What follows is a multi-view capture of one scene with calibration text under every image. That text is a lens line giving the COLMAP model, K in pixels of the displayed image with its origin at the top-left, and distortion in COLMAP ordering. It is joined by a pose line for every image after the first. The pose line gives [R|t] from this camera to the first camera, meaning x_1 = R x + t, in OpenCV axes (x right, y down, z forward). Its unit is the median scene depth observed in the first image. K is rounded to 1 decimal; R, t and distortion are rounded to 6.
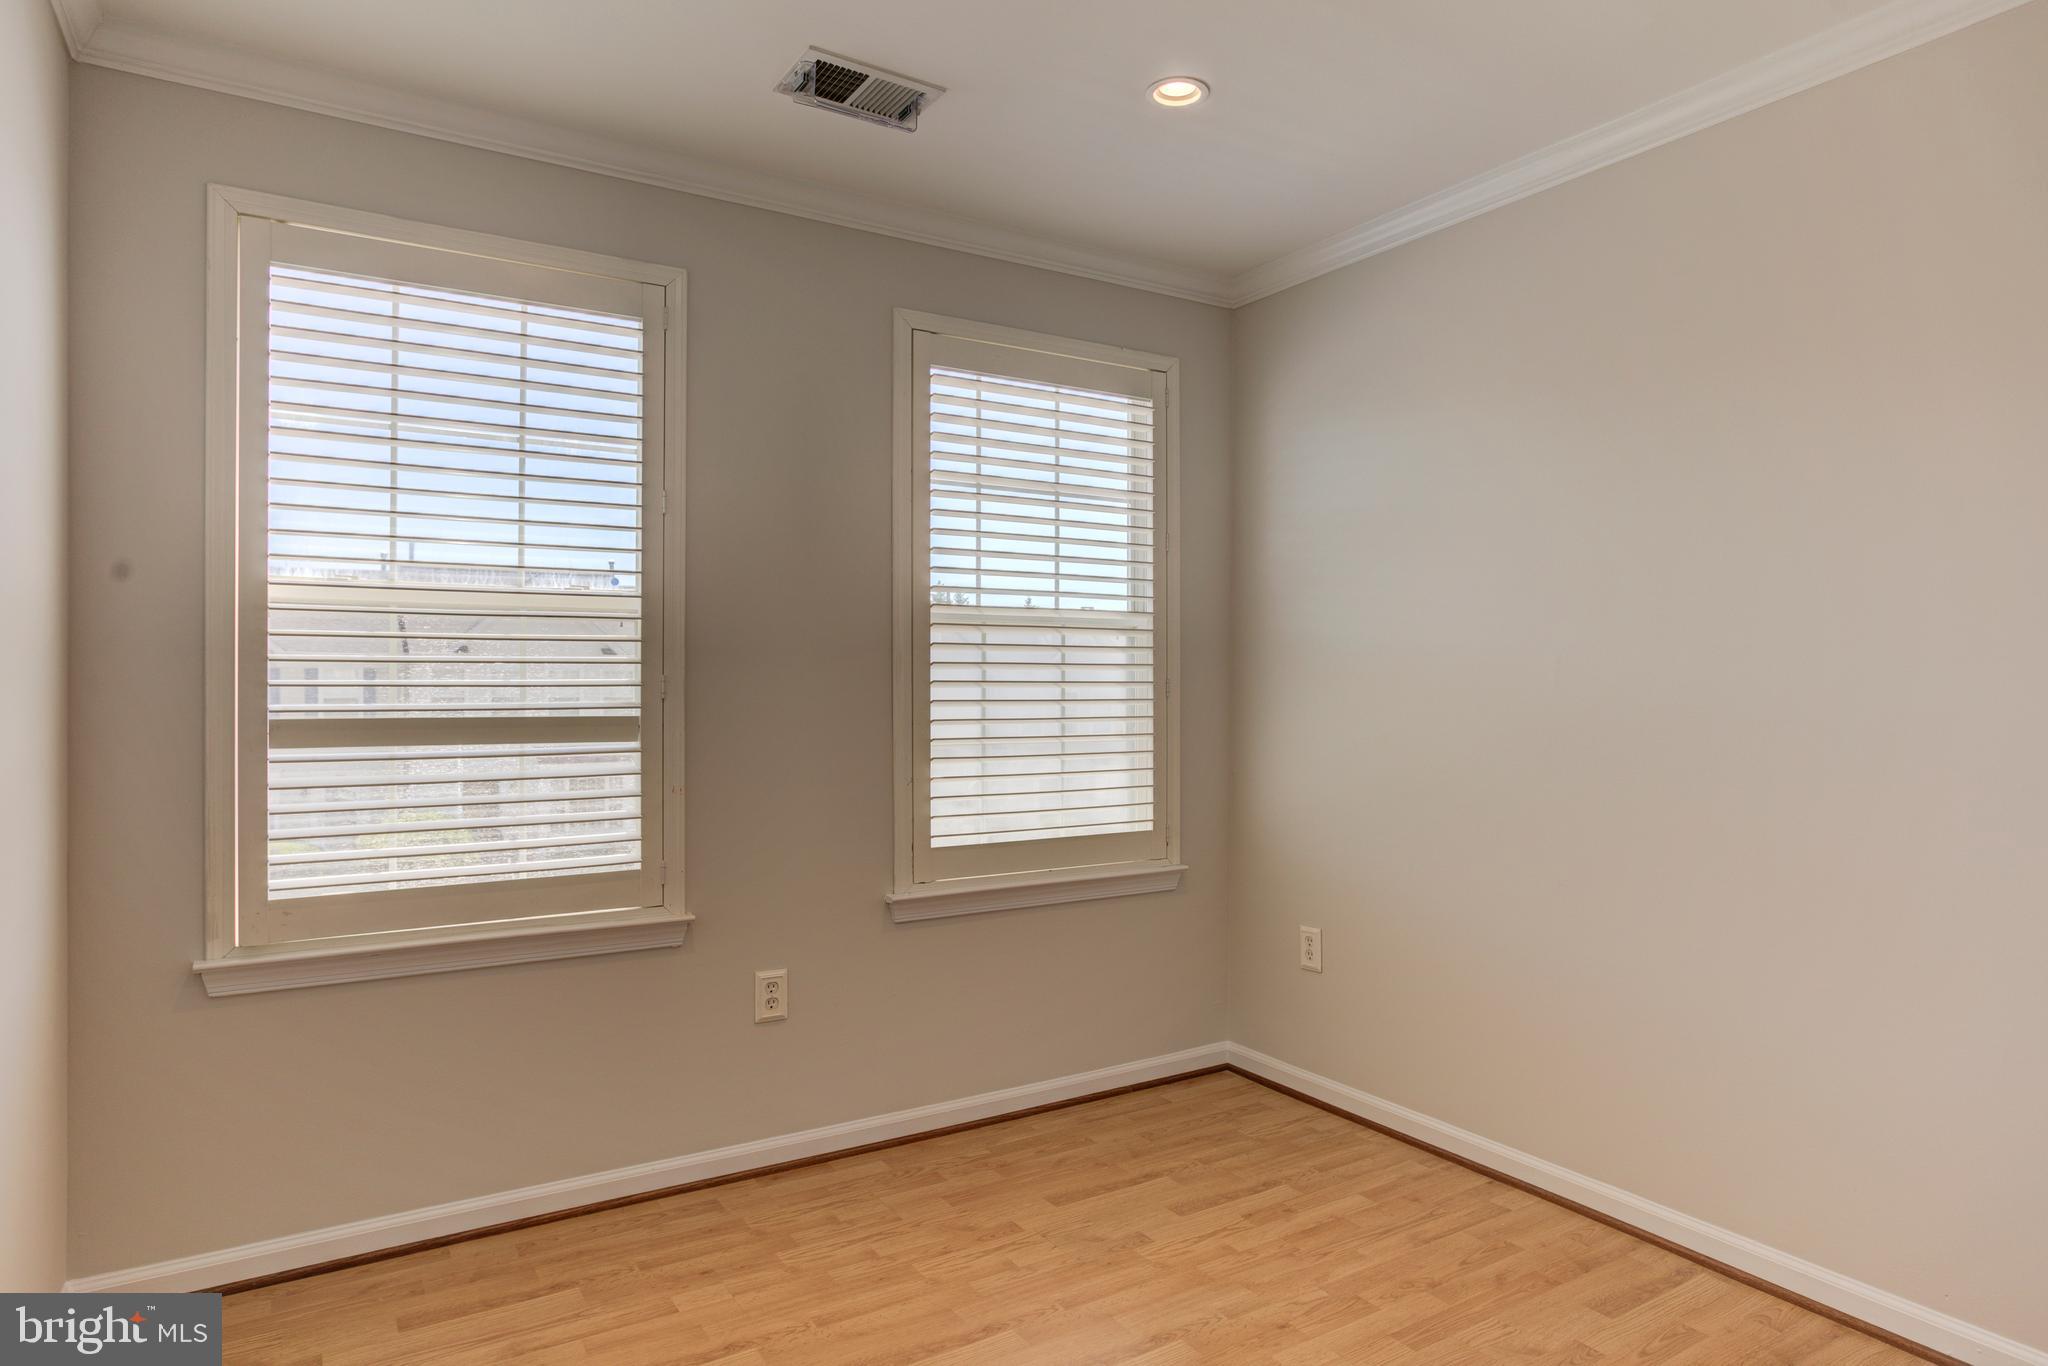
lens RADIAL K [[1187.6, 0, 1027.9], [0, 1187.6, 672.5], [0, 0, 1]] dist [-0.027232, 0.000046]
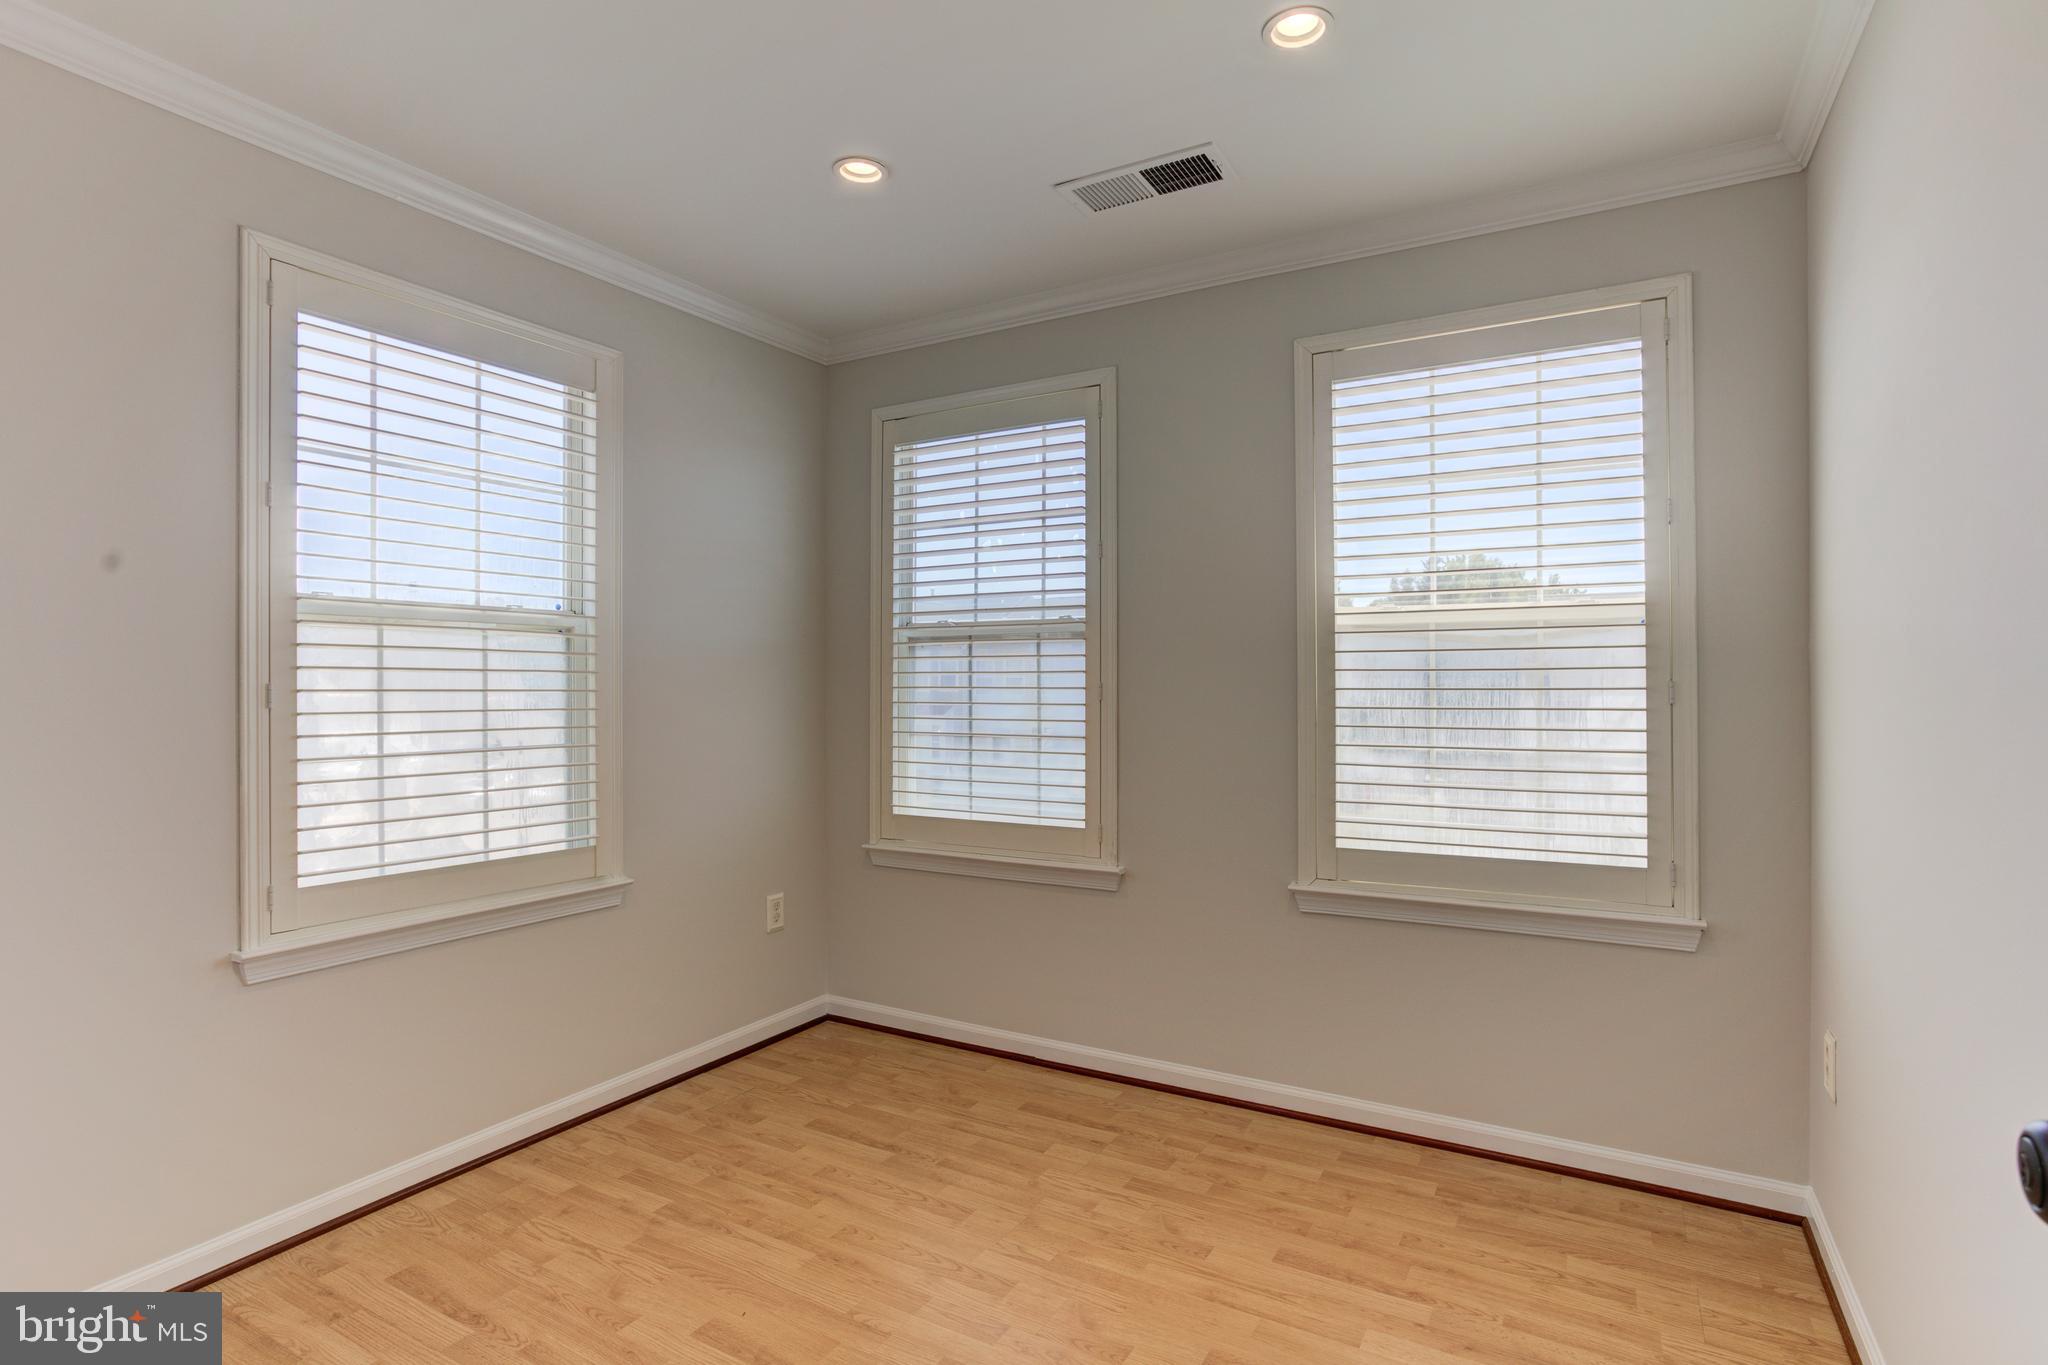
lens RADIAL K [[1008.9, 0, 1032.4], [0, 1008.9, 681.4], [0, 0, 1]] dist [-0.060872, 0.048175]
pose [[0.473746, -0.006679, -0.880636, 0.644067], [0.008232, 0.999961, -0.003155, 0.004151], [0.880623, -0.005755, 0.473783, 0.405759]]
